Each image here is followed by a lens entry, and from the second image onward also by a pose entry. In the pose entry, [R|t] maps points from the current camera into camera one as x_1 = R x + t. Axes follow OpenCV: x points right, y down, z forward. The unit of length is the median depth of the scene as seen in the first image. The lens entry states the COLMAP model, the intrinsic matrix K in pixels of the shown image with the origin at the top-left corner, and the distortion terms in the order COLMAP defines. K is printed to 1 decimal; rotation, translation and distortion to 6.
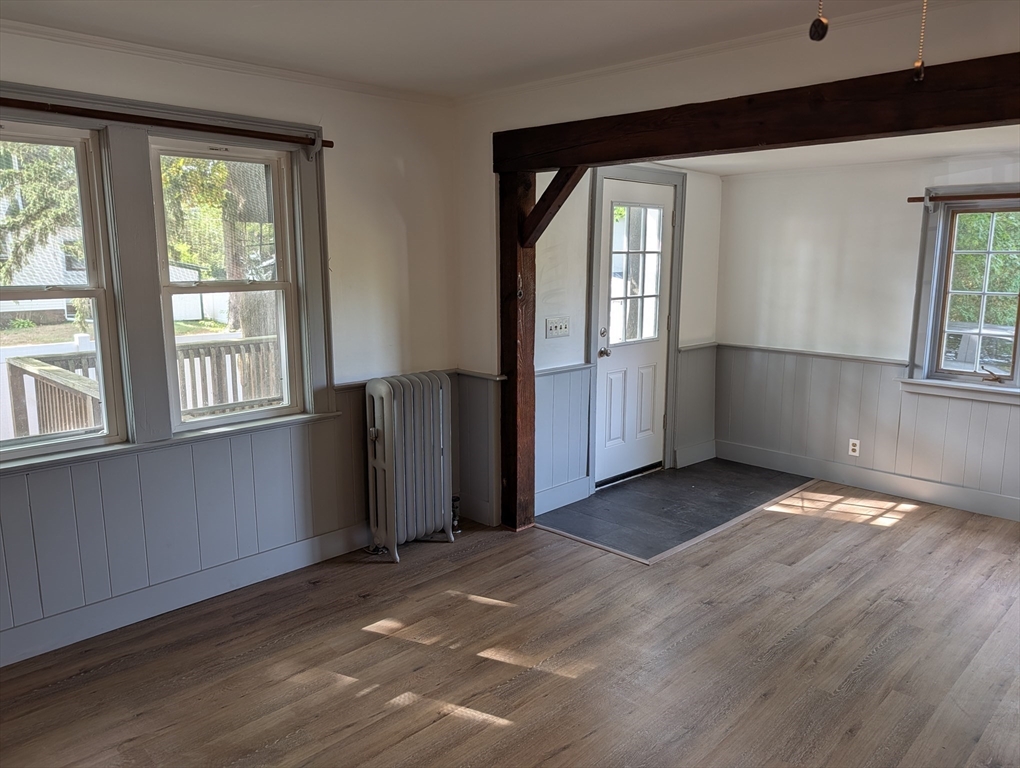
lens RADIAL K [[736.8, 0, 495.3], [0, 736.8, 386.7], [0, 0, 1]] dist [0.045805, -0.066449]
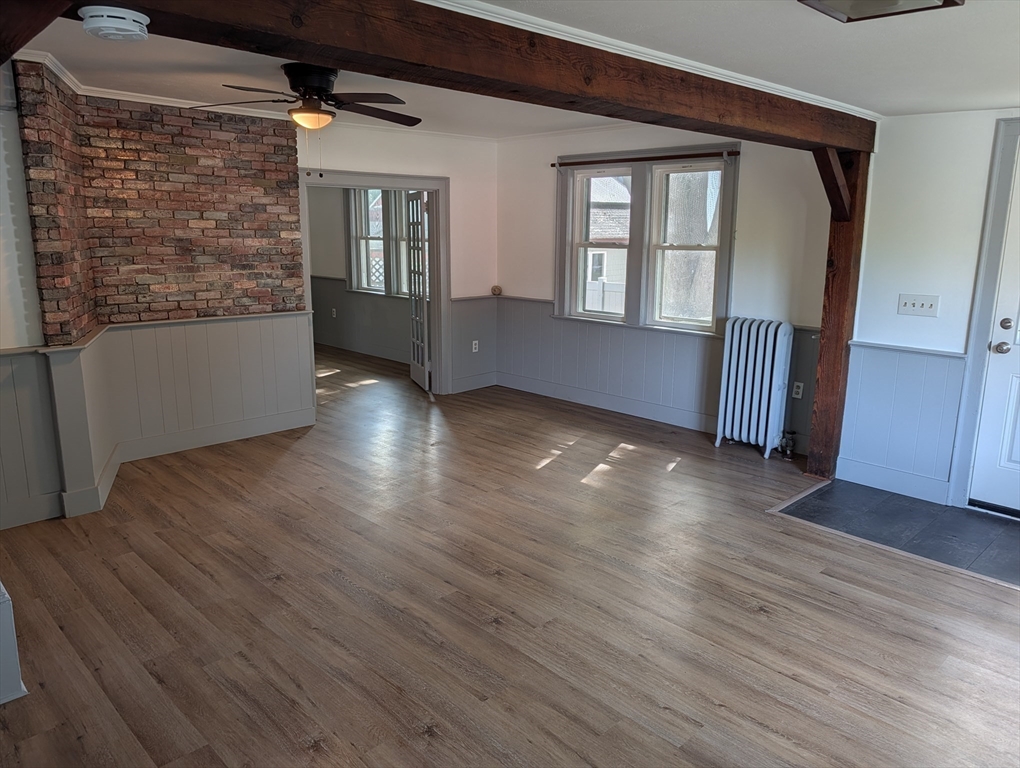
lens RADIAL K [[736.8, 0, 495.3], [0, 736.8, 386.7], [0, 0, 1]] dist [0.045805, -0.066449]
pose [[-0.036138, 0.210510, -0.976923, 1.385793], [-0.183878, 0.959471, 0.213552, -0.108965], [0.982284, 0.187352, 0.004035, 0.620995]]
